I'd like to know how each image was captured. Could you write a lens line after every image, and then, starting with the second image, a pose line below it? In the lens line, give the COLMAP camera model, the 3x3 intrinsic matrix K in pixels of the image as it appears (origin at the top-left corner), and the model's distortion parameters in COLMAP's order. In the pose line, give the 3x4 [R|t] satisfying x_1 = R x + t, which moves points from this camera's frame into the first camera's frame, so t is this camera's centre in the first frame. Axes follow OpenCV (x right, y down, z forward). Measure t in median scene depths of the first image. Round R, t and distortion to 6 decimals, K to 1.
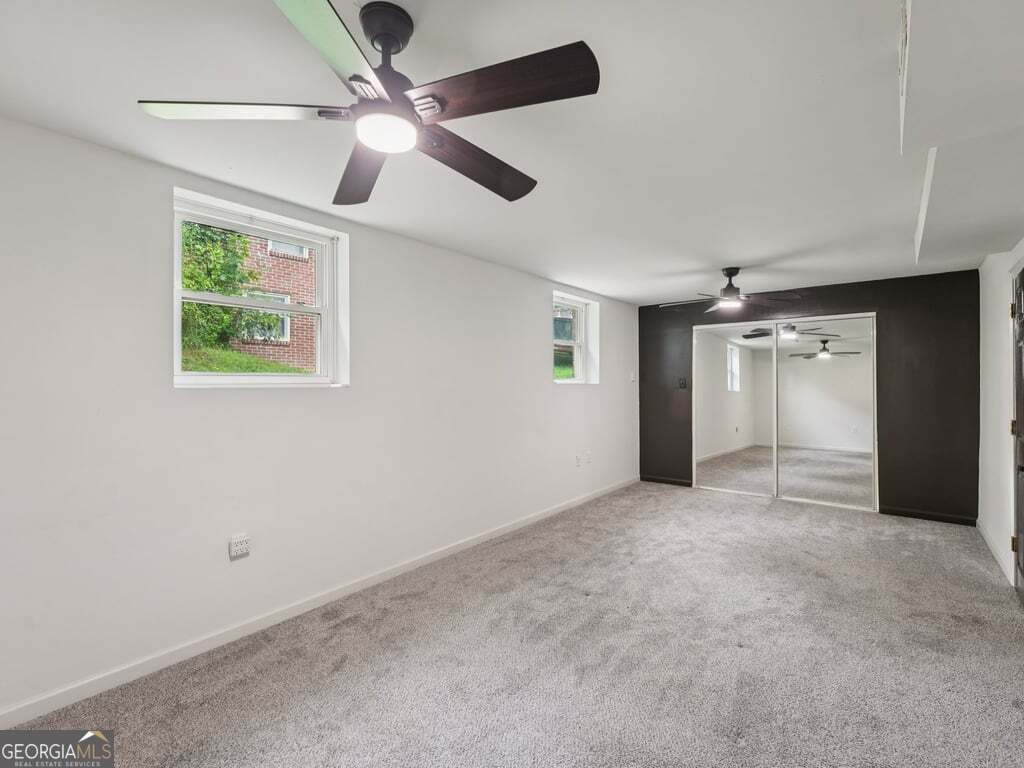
lens RADIAL K [[465.0, 0, 512.0], [0, 465.0, 384.0], [0, 0, 1]] dist [0.001583, -0.004740]
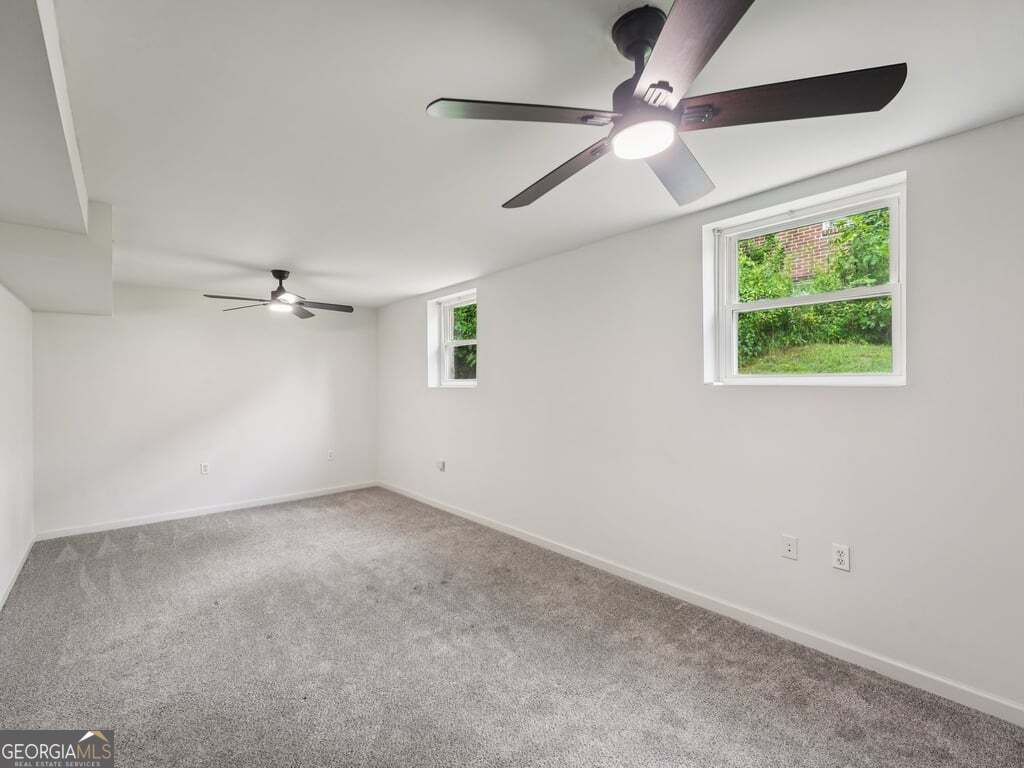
lens RADIAL K [[465.0, 0, 512.0], [0, 465.0, 384.0], [0, 0, 1]] dist [0.001583, -0.004740]
pose [[-0.179982, 0.003069, -0.983665, 0.625458], [0.001361, 0.999995, 0.002870, -0.004324], [0.983669, -0.000823, -0.179985, 0.762182]]
